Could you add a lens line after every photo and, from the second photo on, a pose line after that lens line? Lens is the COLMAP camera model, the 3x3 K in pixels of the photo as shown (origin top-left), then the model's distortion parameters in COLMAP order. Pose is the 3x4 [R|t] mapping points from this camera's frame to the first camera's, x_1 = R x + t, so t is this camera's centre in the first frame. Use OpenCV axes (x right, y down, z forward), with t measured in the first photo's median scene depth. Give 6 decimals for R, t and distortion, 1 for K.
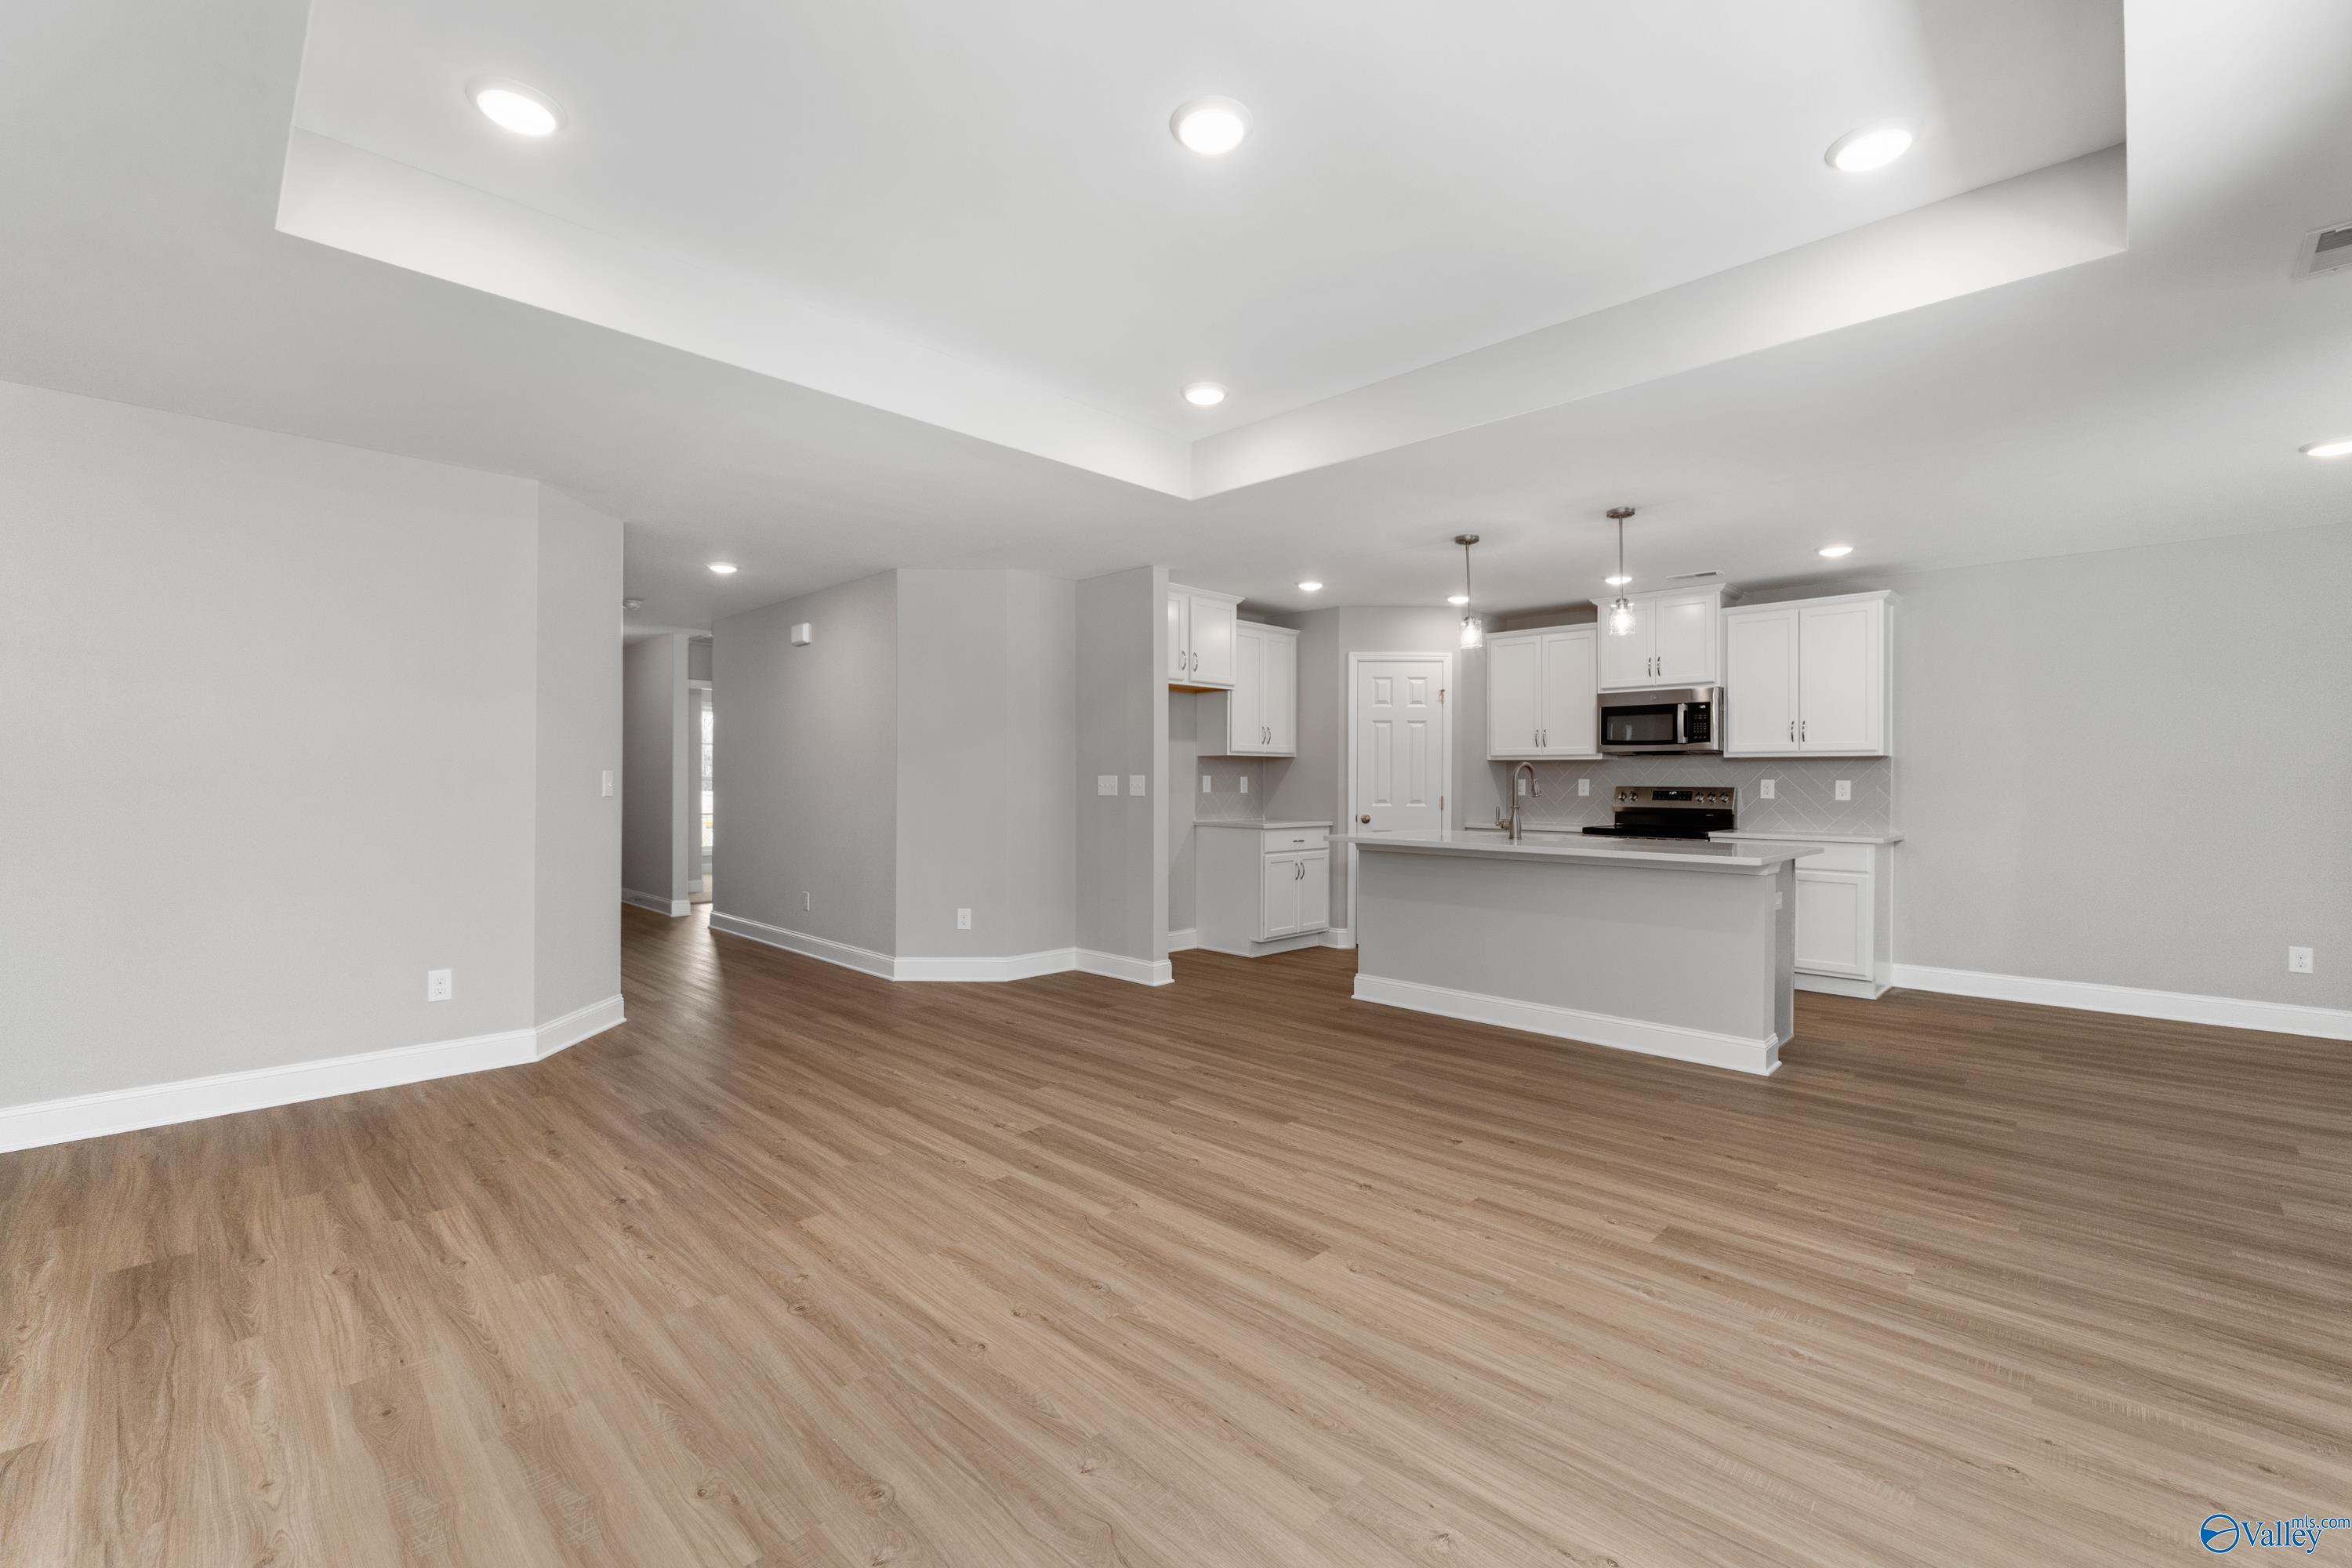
lens RADIAL K [[987.2, 0, 1176.6], [0, 987.2, 779.0], [0, 0, 1]] dist [-0.000149, 0.000818]
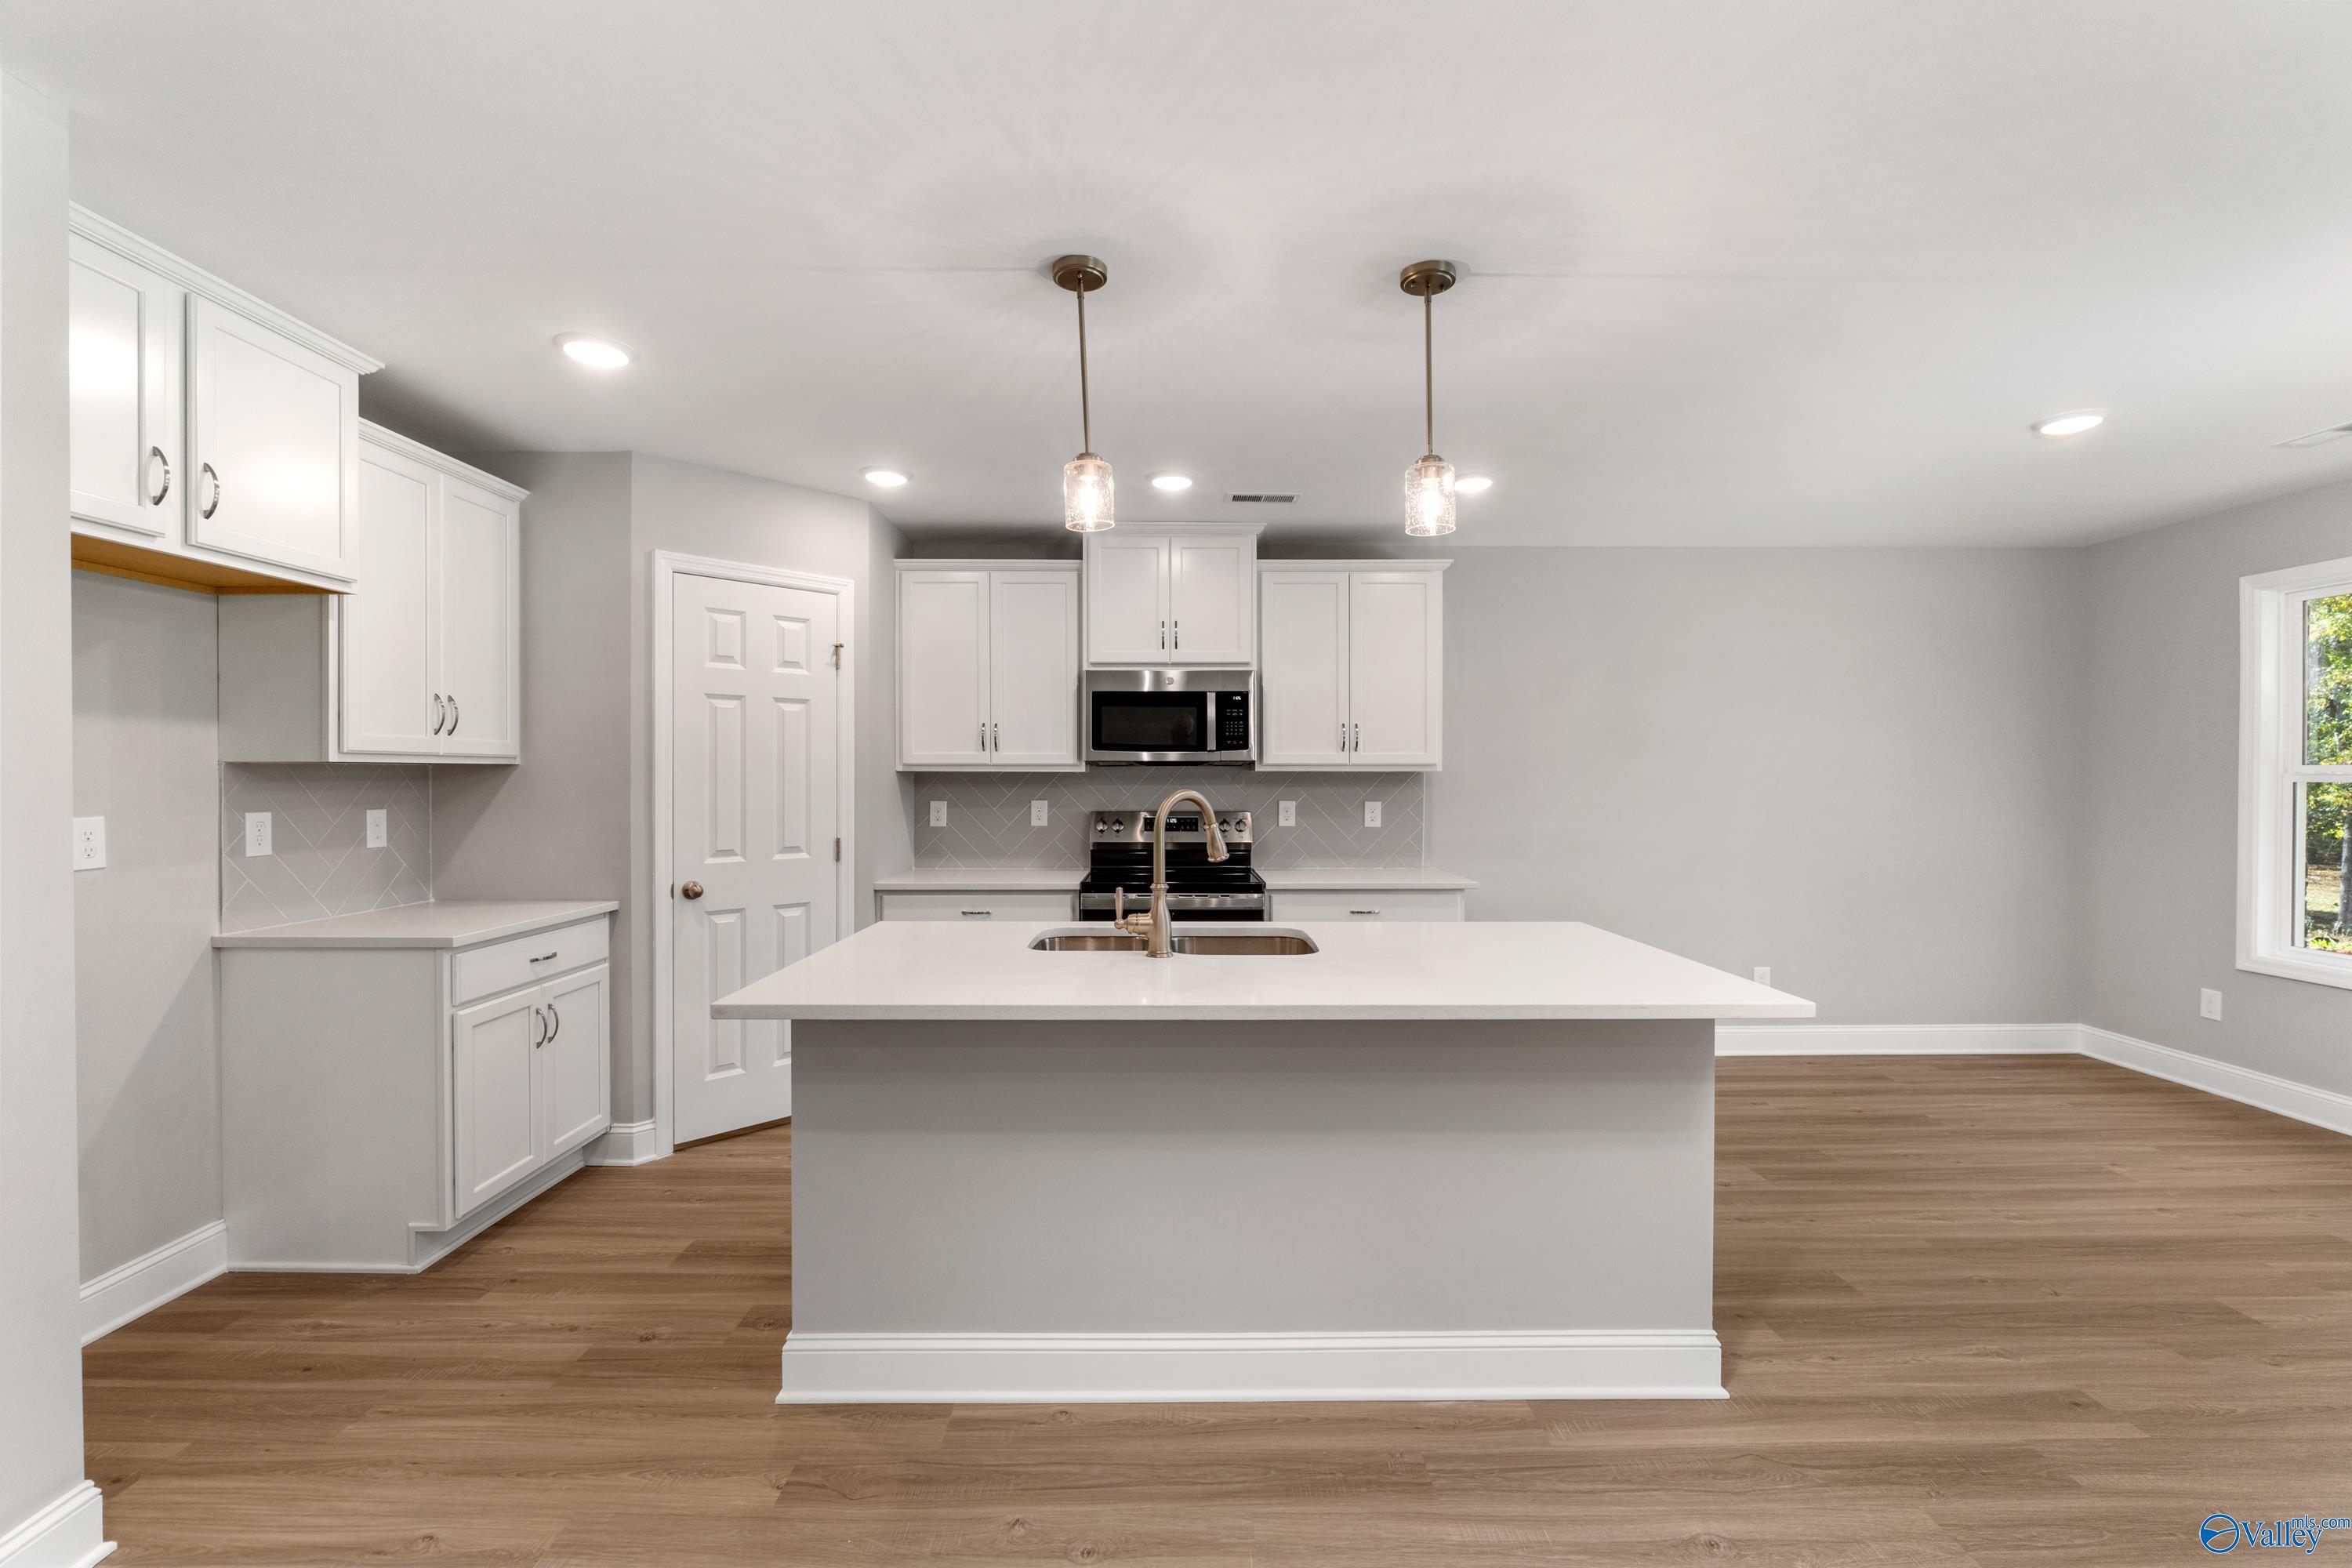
lens RADIAL K [[987.2, 0, 1176.6], [0, 987.2, 779.0], [0, 0, 1]] dist [-0.000149, 0.000818]
pose [[0.707282, -0.006482, 0.706902, 0.013698], [0.000437, 0.999962, 0.008732, -0.023286], [-0.706931, -0.005867, 0.707258, 0.546668]]
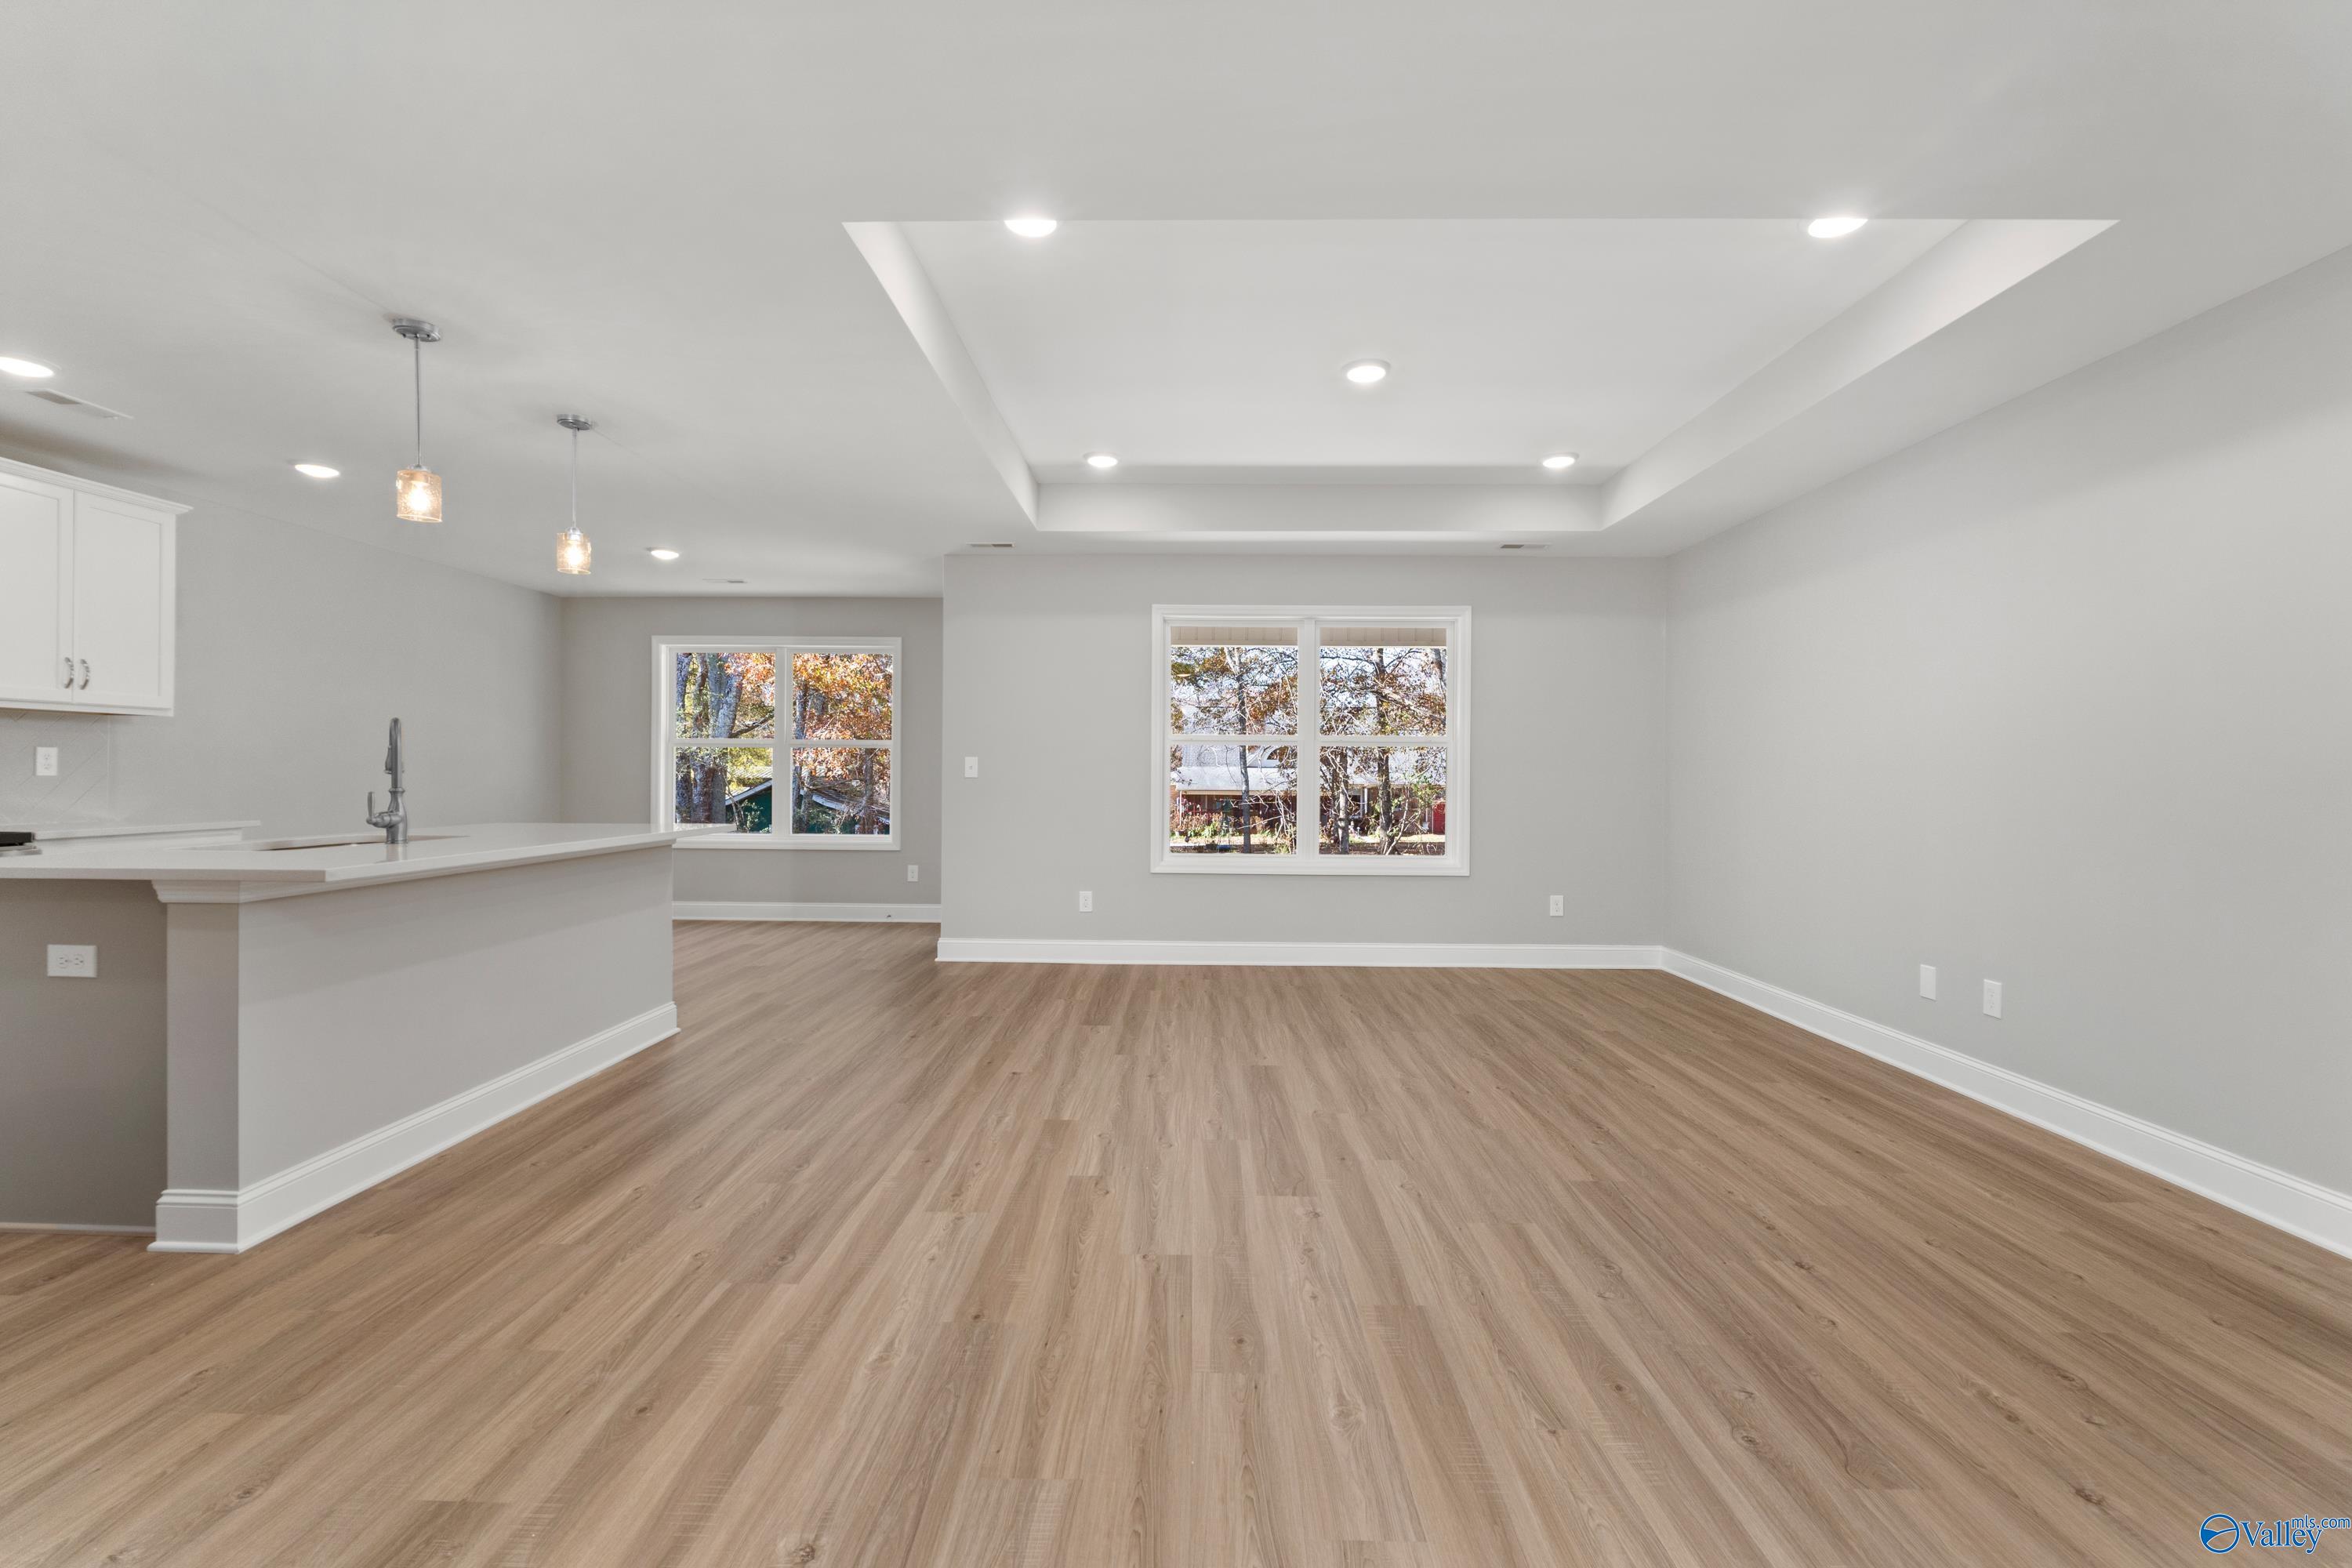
lens RADIAL K [[987.2, 0, 1176.6], [0, 987.2, 779.0], [0, 0, 1]] dist [-0.000149, 0.000818]
pose [[-0.686907, -0.016082, 0.726567, -0.359835], [-0.013177, 0.999866, 0.009673, 0.006254], [-0.726626, -0.002930, -0.687027, 0.882278]]
